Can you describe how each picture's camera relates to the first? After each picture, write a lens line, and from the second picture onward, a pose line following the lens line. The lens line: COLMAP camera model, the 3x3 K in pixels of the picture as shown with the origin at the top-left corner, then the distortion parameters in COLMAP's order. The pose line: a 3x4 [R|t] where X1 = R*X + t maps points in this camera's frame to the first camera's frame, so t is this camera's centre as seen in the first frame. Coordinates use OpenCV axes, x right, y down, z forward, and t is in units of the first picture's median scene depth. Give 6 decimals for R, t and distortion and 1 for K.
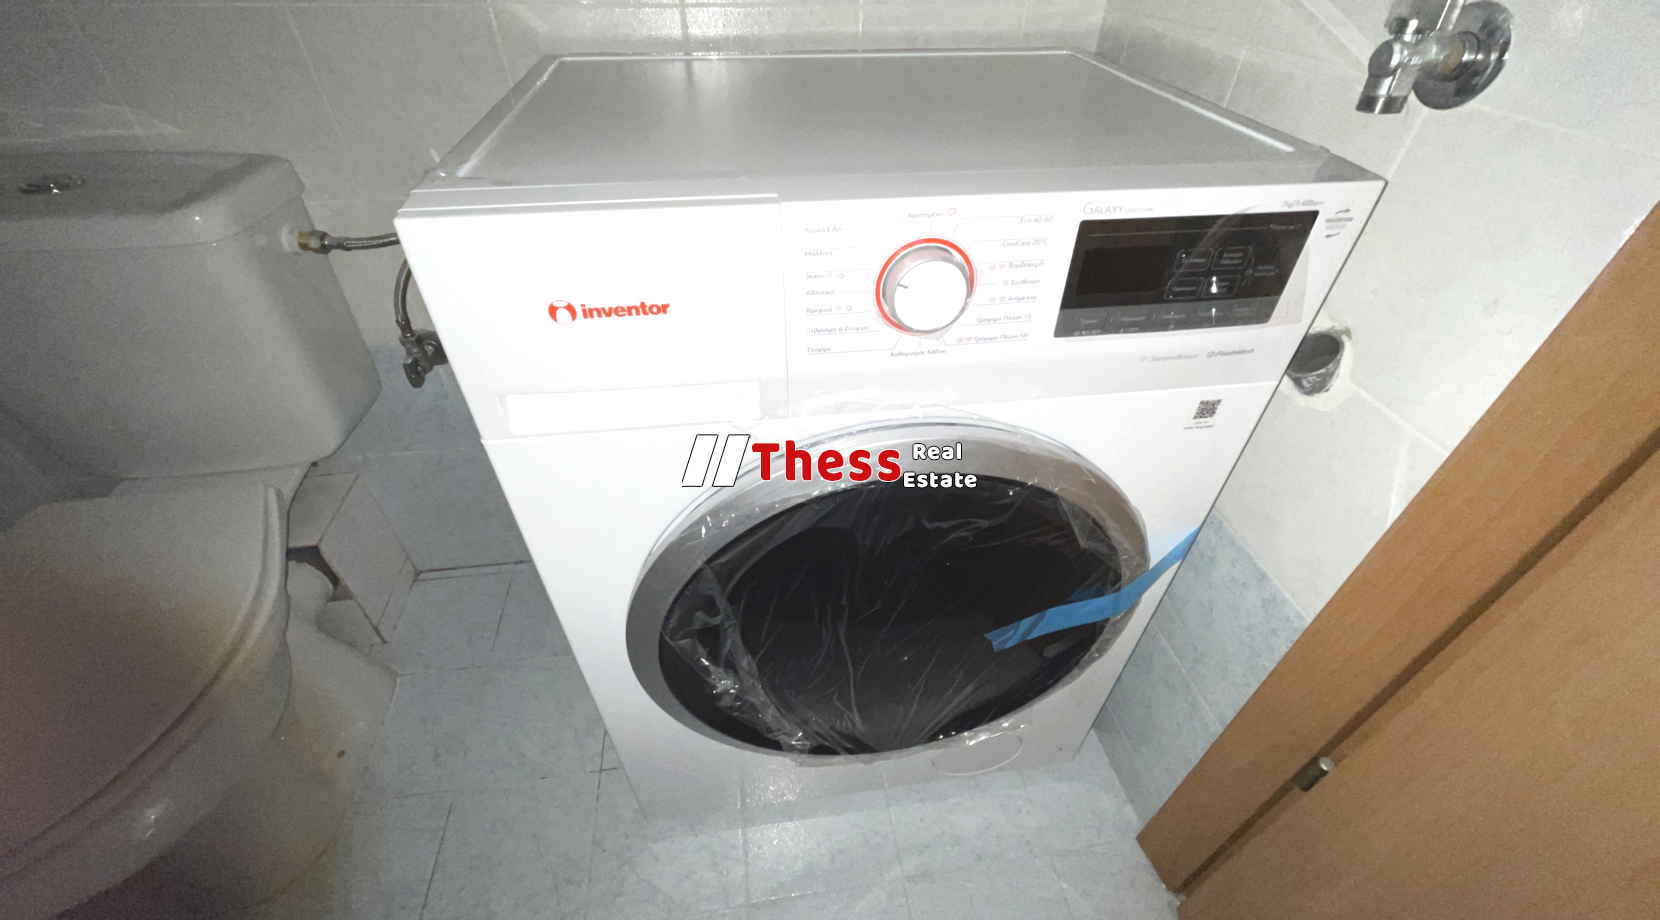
lens RADIAL K [[677.3, 0, 831.0], [0, 677.3, 458.2], [0, 0, 1]] dist [-0.001761, 0.000103]
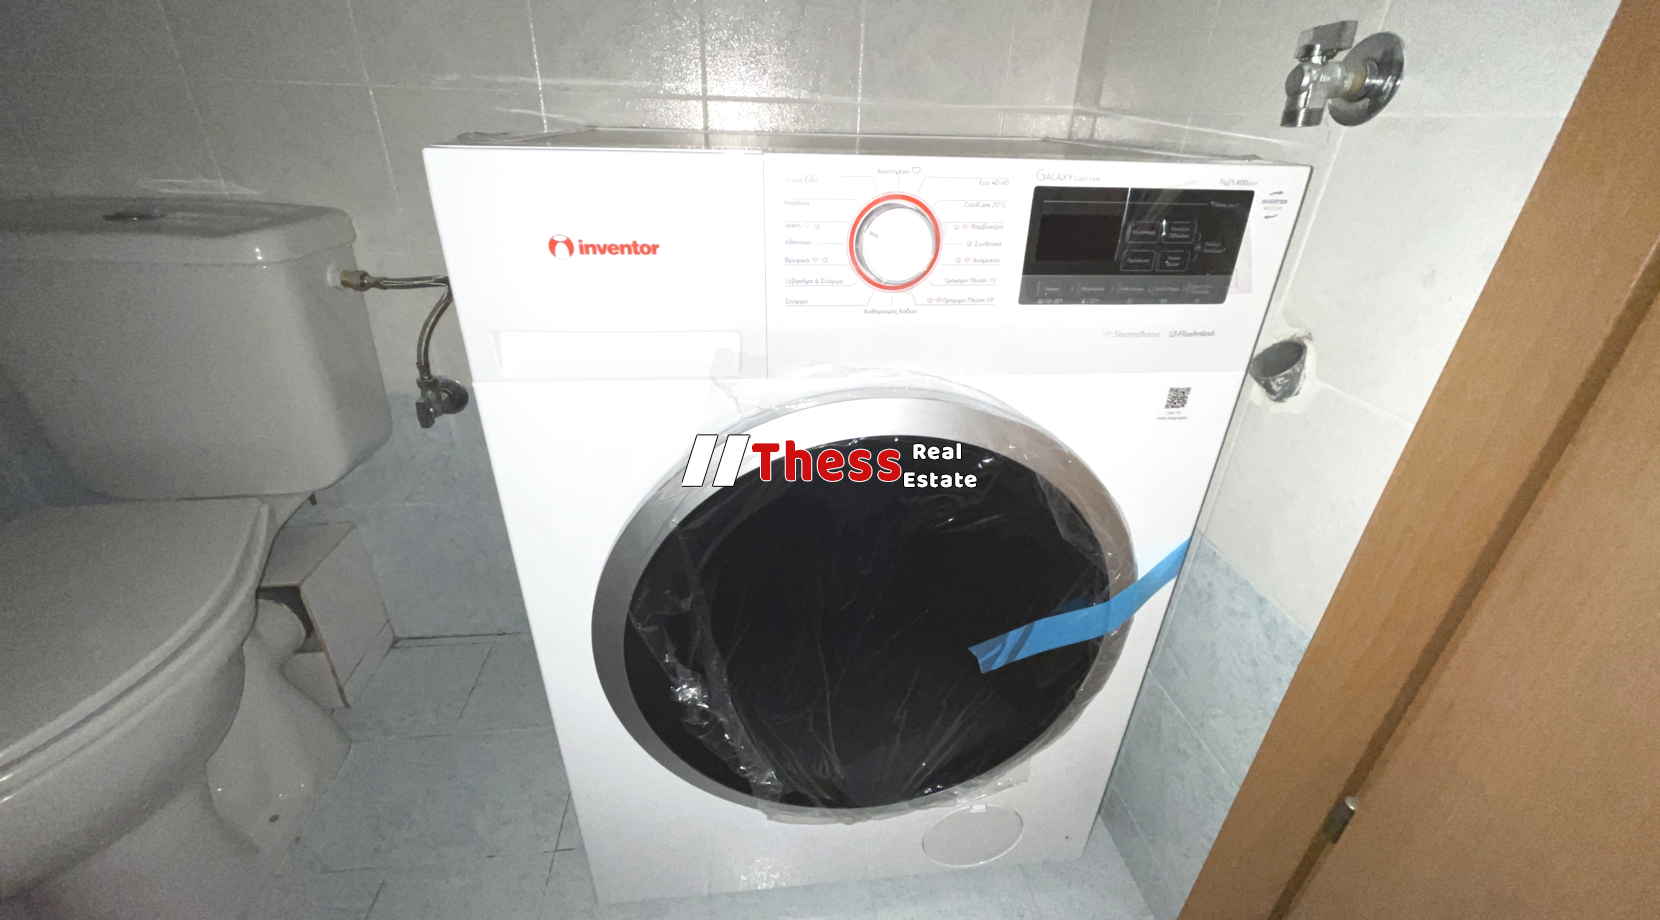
lens RADIAL K [[677.3, 0, 829.6], [0, 677.3, 445.2], [0, 0, 1]] dist [-0.001761, 0.000103]
pose [[0.999384, 0.028133, -0.020972, 0.048892], [-0.032237, 0.972159, -0.232093, 0.237584], [0.013858, 0.232626, 0.972467, 0.010842]]
